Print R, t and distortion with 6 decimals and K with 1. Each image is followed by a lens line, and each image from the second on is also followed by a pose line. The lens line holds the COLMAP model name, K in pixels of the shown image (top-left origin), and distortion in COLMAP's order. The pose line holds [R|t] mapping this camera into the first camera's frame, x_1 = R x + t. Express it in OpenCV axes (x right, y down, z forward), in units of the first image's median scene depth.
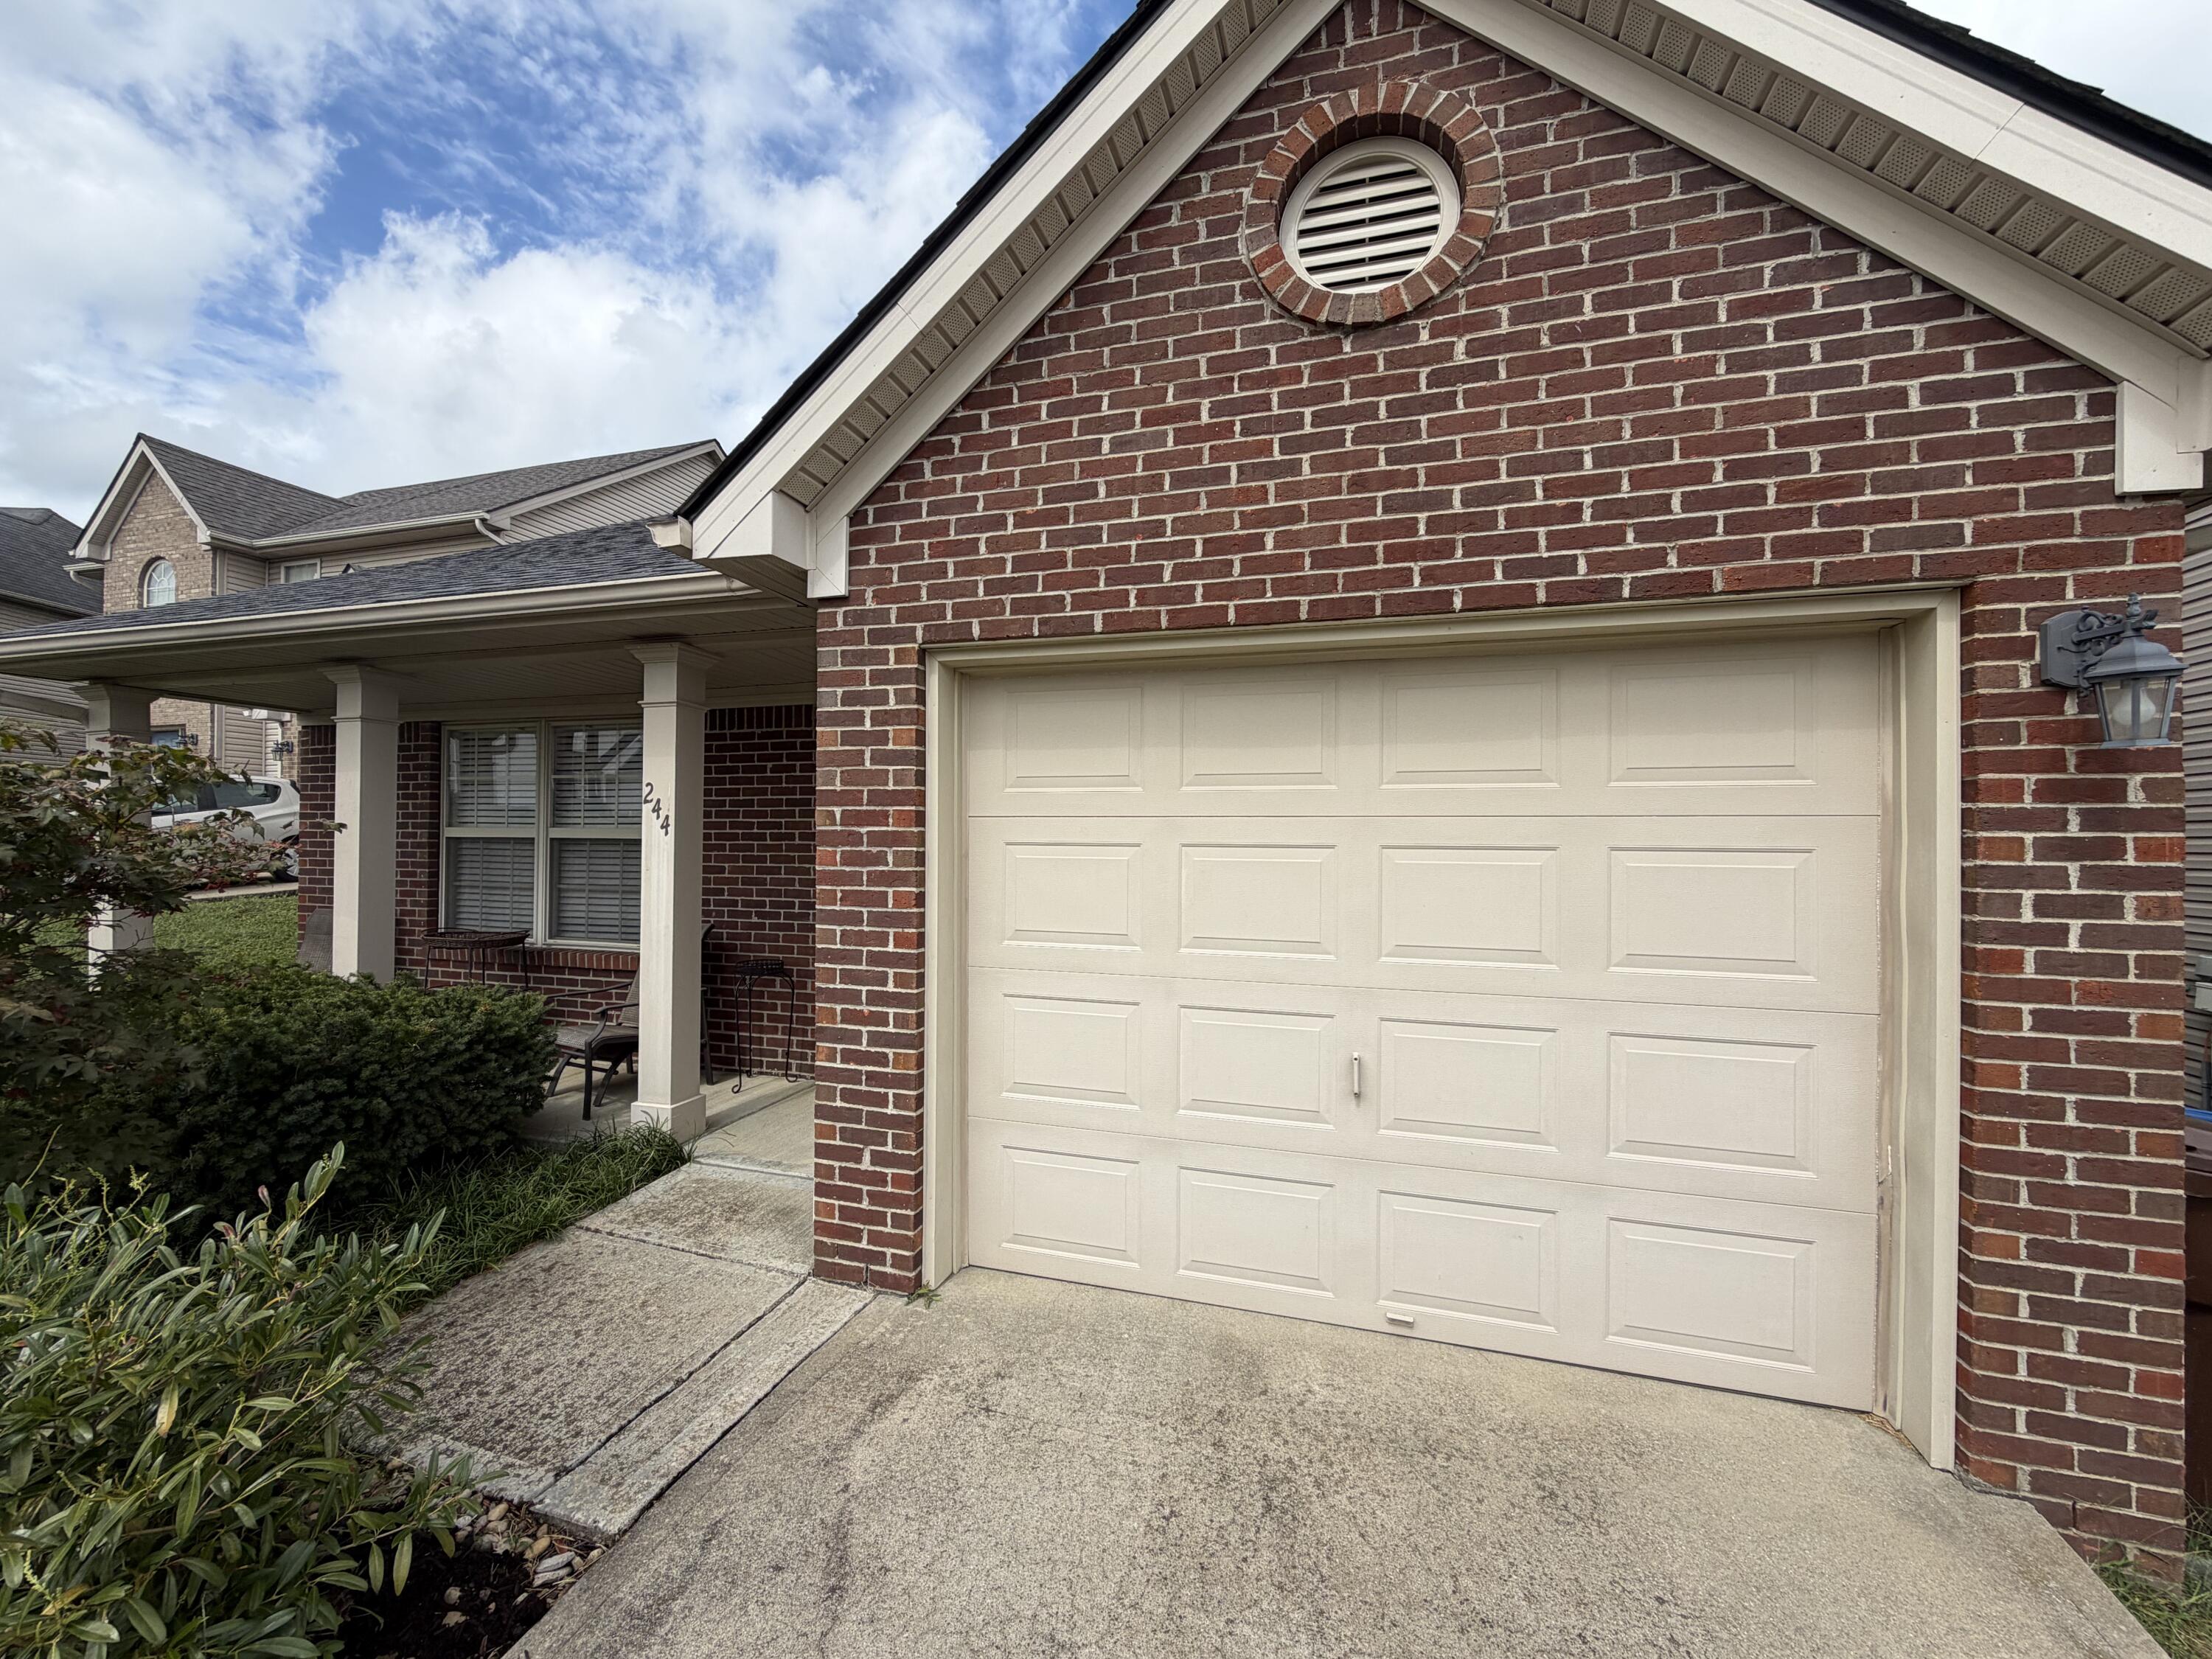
lens RADIAL K [[882.6, 0, 1101.2], [0, 882.6, 830.8], [0, 0, 1]] dist [0.000014, 0.000078]
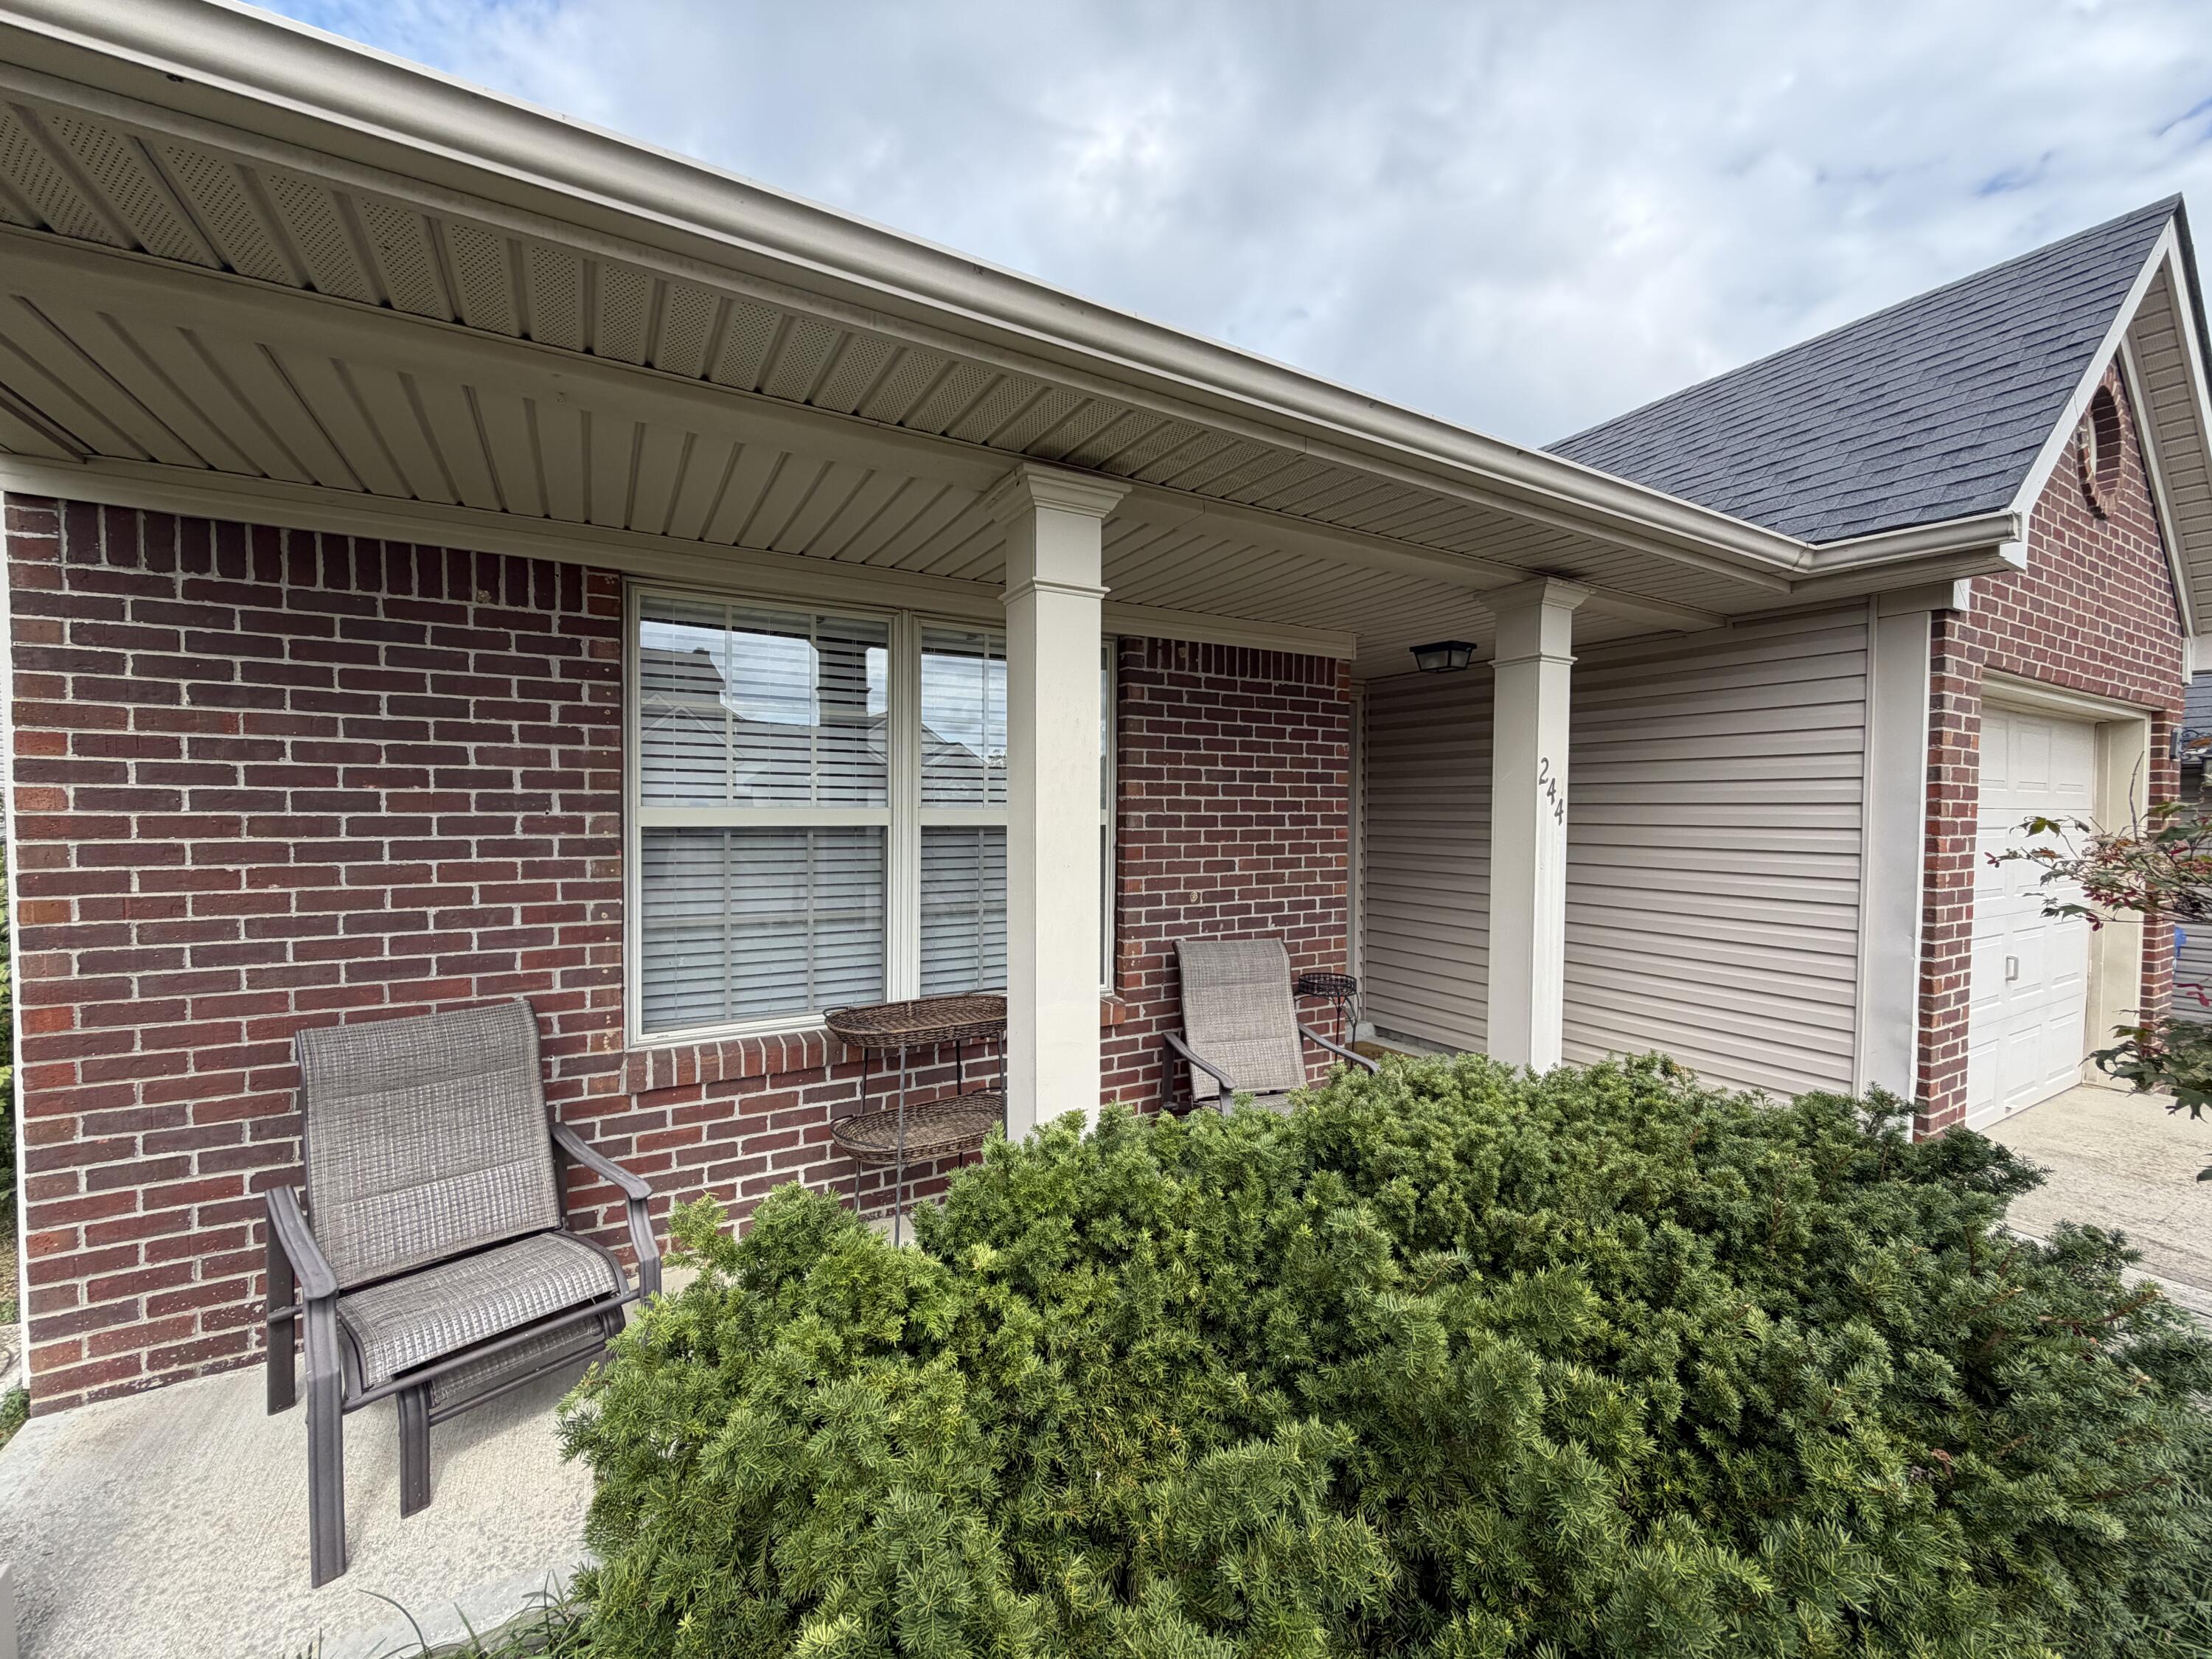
lens RADIAL K [[882.6, 0, 1101.2], [0, 882.6, 830.8], [0, 0, 1]] dist [0.000014, 0.000078]
pose [[0.683157, -0.022380, 0.729928, -1.058753], [-0.009176, 0.999188, 0.039223, -0.013205], [-0.730214, -0.033493, 0.682397, 0.584362]]
